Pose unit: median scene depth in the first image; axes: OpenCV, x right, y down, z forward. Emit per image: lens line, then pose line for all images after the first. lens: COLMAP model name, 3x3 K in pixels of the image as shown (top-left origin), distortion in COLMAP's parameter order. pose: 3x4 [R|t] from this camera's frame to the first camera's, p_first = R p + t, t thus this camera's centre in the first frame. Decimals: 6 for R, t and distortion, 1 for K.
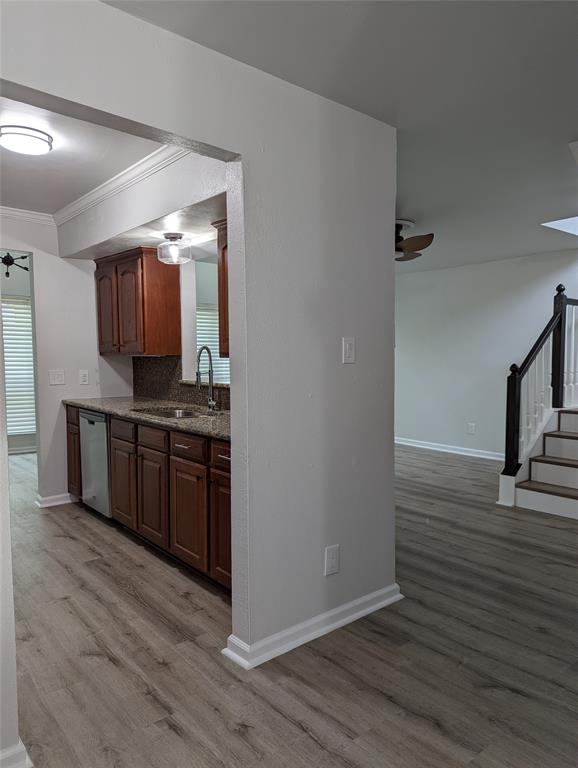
lens RADIAL K [[531.3, 0, 299.3], [0, 531.3, 379.8], [0, 0, 1]] dist [0.056414, -0.055690]
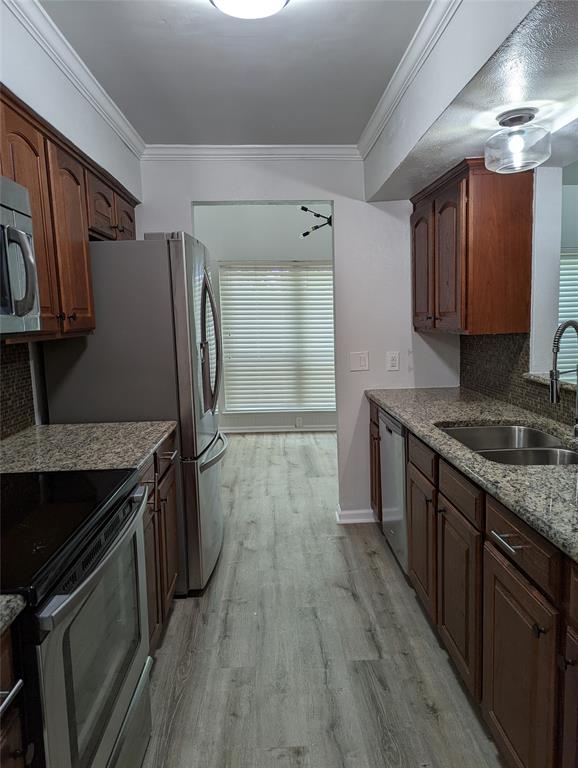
lens RADIAL K [[531.3, 0, 299.3], [0, 531.3, 379.8], [0, 0, 1]] dist [0.056414, -0.055690]
pose [[0.794222, 0.050863, -0.605495, -0.059169], [-0.004757, 0.996980, 0.077509, -0.040702], [0.607609, -0.058679, 0.792065, 0.369148]]
